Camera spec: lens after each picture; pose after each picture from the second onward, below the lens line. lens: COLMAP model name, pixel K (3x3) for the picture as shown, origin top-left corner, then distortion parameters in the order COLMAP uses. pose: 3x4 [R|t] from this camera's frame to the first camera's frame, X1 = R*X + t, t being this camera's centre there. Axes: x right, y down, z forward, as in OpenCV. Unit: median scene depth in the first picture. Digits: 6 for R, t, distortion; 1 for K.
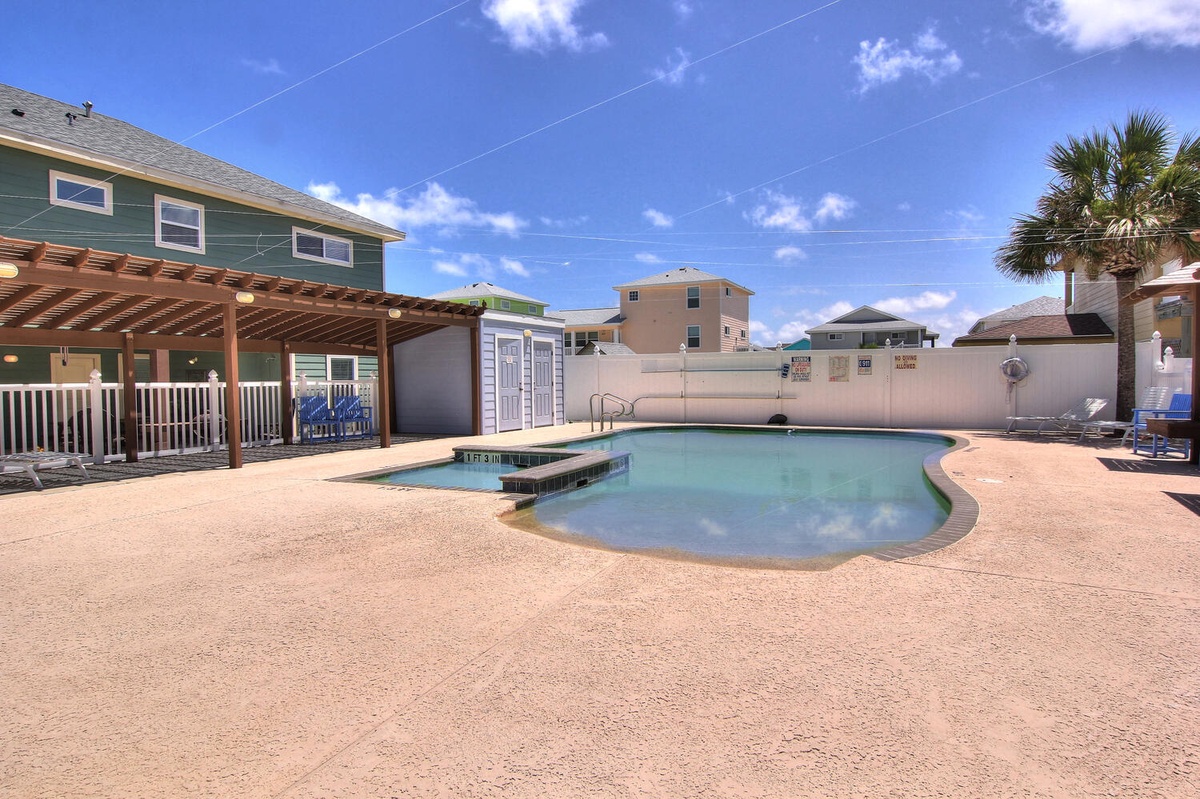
lens RADIAL K [[673.8, 0, 606.5], [0, 673.8, 399.9], [0, 0, 1]] dist [-0.005253, -0.010822]
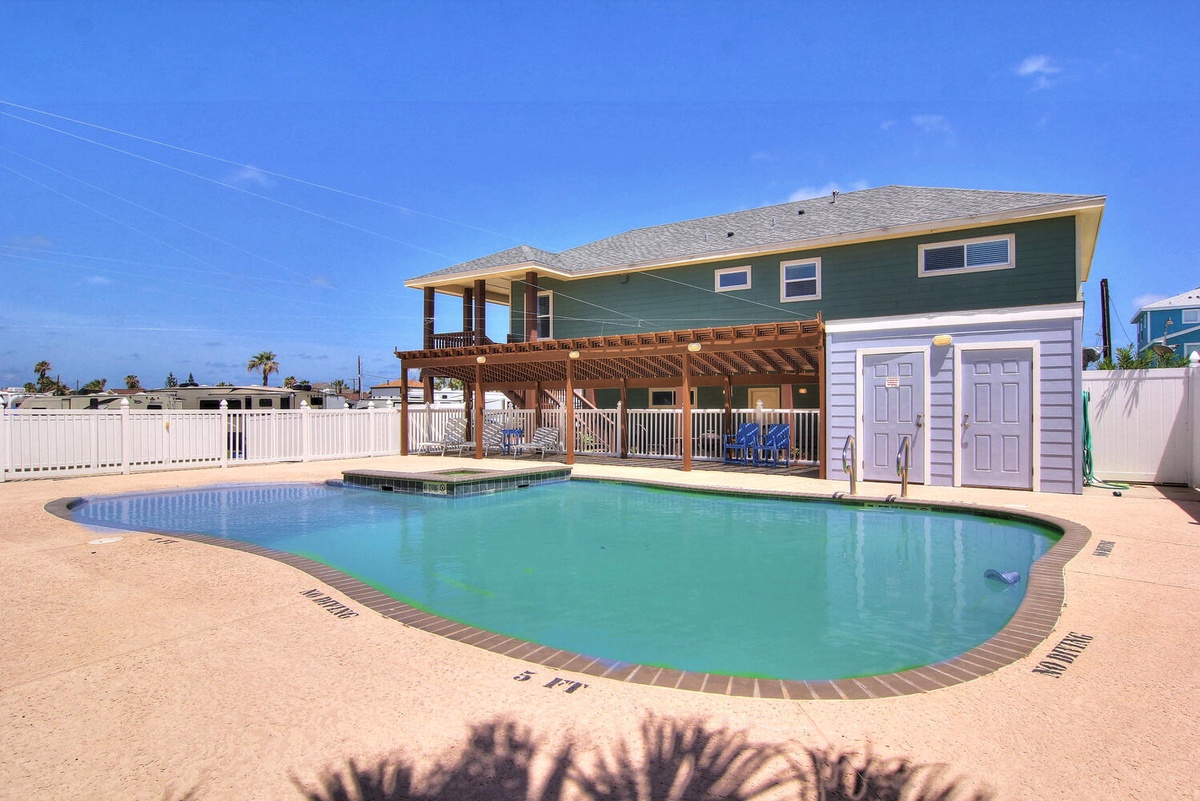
lens RADIAL K [[673.8, 0, 606.5], [0, 673.8, 400.9], [0, 0, 1]] dist [-0.005253, -0.010822]
pose [[-0.149318, -0.000417, -0.988789, 0.640527], [-0.029651, 0.999552, 0.004056, -0.035915], [0.988345, 0.029924, -0.149264, 0.854641]]
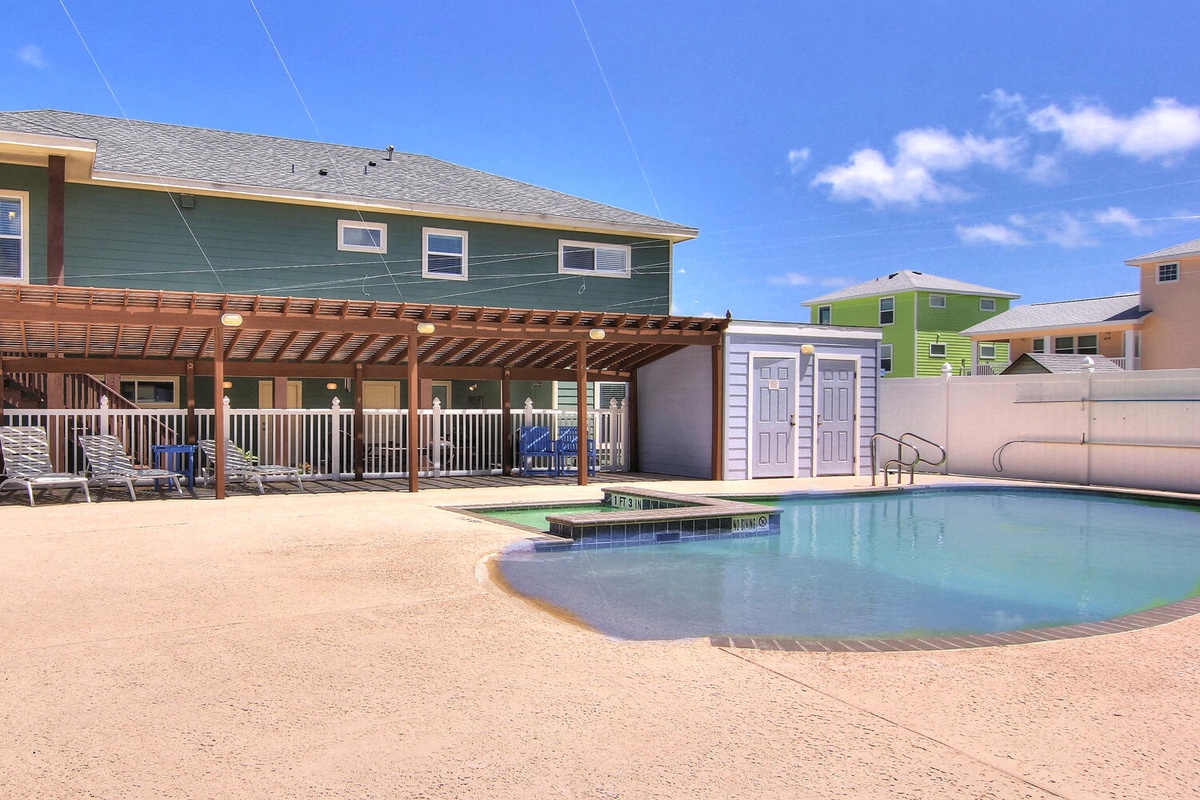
lens RADIAL K [[878.1, 0, 430.4], [0, 878.1, 423.1], [0, 0, 1]] dist [-0.009524, -0.004229]
pose [[0.745246, 0.022488, -0.666410, 0.242680], [-0.031157, 0.999514, -0.001115, -0.003282], [0.666061, 0.021594, 0.745585, 0.000553]]
